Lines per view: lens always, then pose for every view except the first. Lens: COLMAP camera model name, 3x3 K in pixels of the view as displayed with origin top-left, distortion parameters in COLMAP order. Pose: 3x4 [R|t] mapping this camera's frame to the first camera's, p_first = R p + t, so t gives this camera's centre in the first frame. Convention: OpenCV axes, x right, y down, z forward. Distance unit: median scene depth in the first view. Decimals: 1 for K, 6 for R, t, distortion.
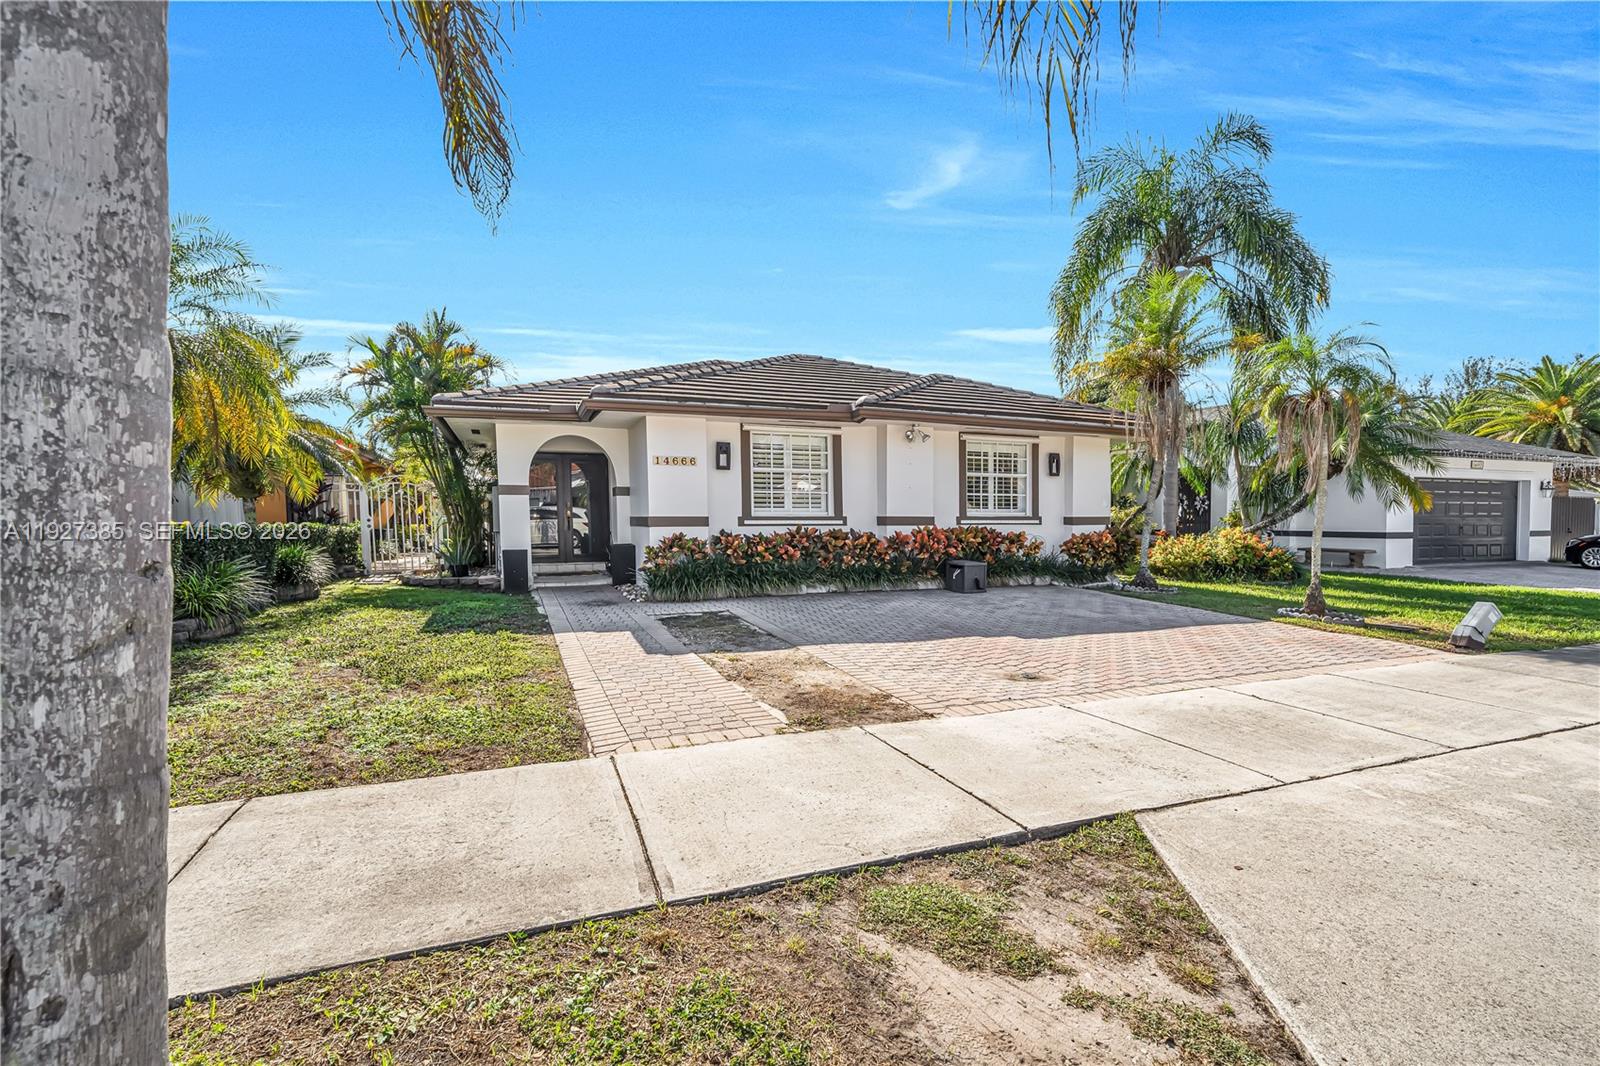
lens RADIAL K [[725.5, 0, 800.0], [0, 725.5, 533.0], [0, 0, 1]] dist [0.002028, 0.000051]
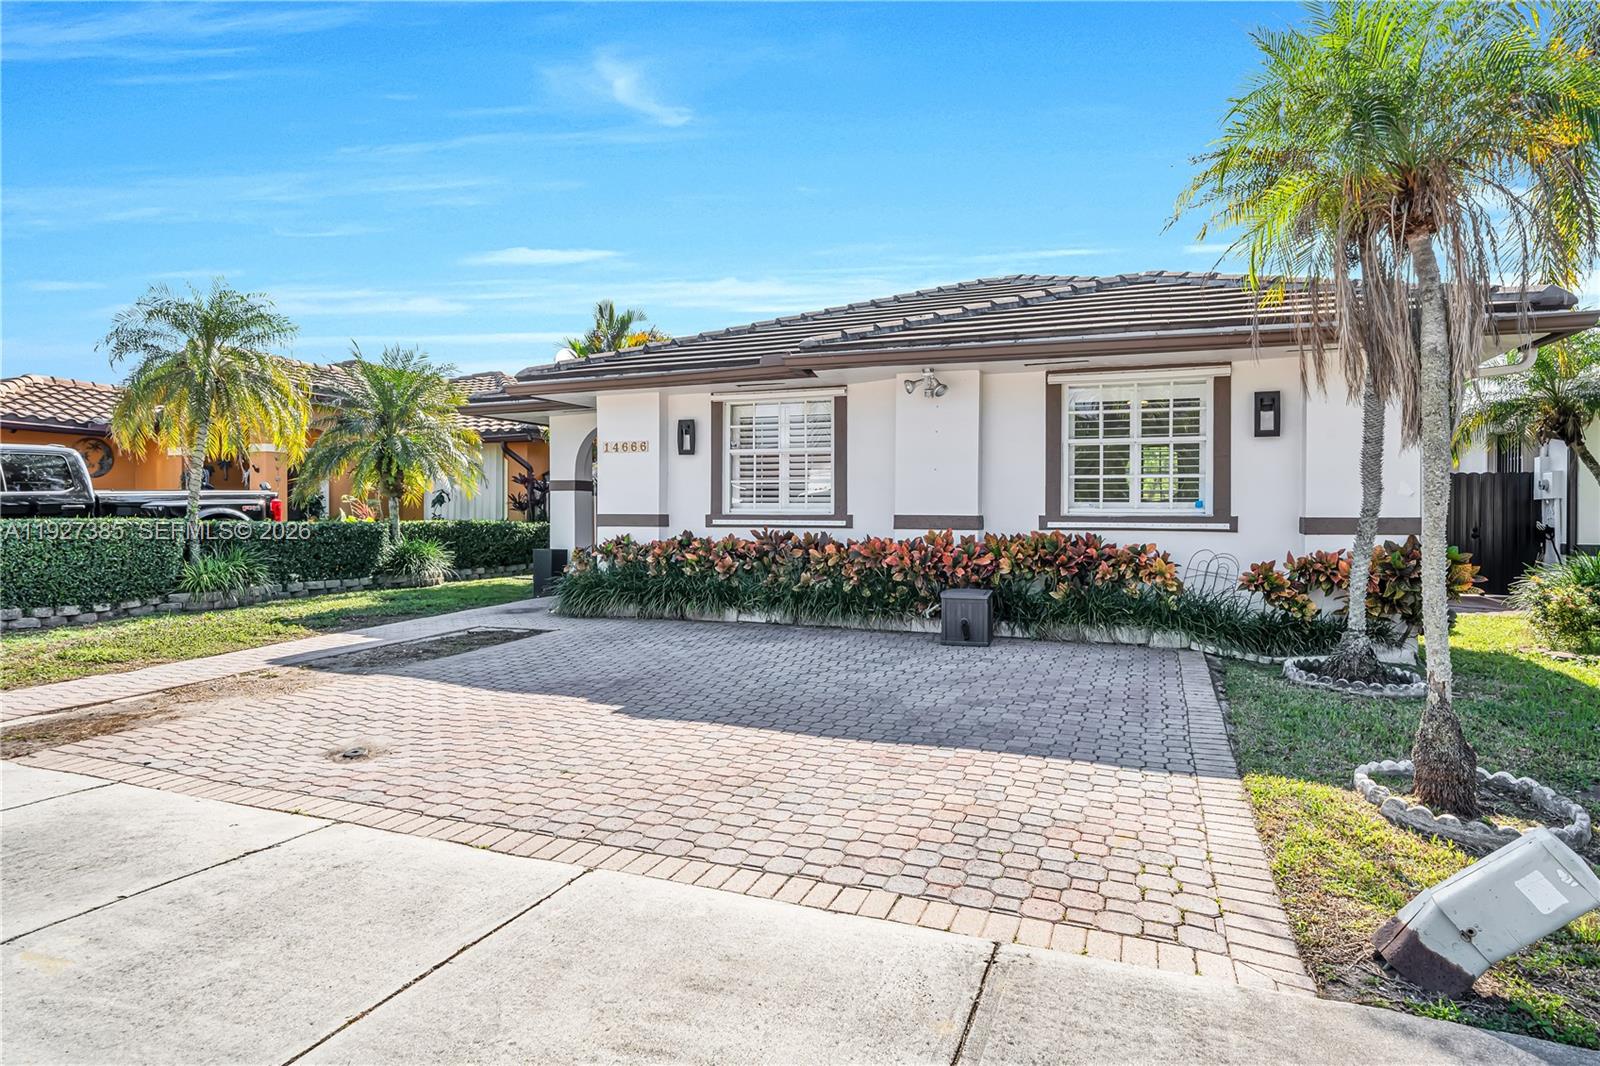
lens RADIAL K [[898.4, 0, 751.6], [0, 898.4, 530.3], [0, 0, 1]] dist [0.003896, 0.000732]
pose [[0.717044, 0.015433, -0.696857, 0.592198], [-0.018799, 0.999819, 0.002799, -0.009219], [0.696774, 0.011093, 0.717205, 0.336389]]
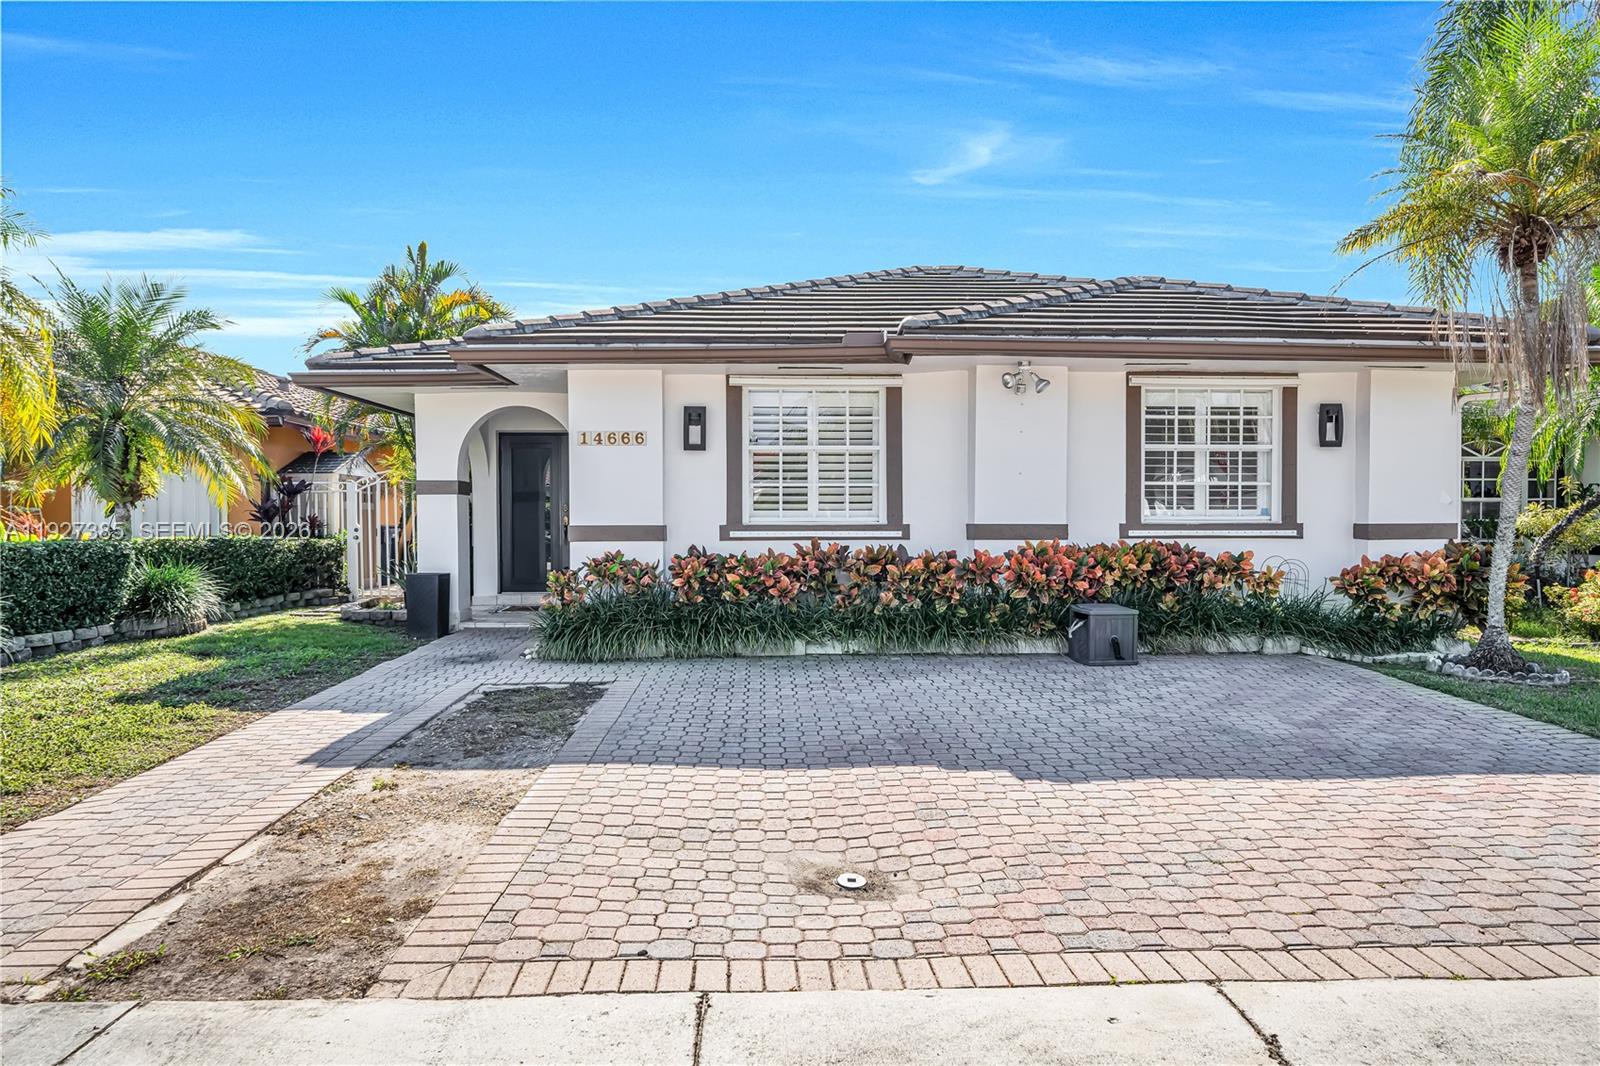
lens RADIAL K [[1004.3, 0, 800.0], [0, 1004.3, 533.0], [0, 0, 1]] dist [0.003731, 0.001716]
pose [[0.945067, 0.000887, -0.326876, 0.250121], [-0.004446, 0.999939, -0.010141, -0.007121], [0.326847, 0.011037, 0.945013, 0.202069]]
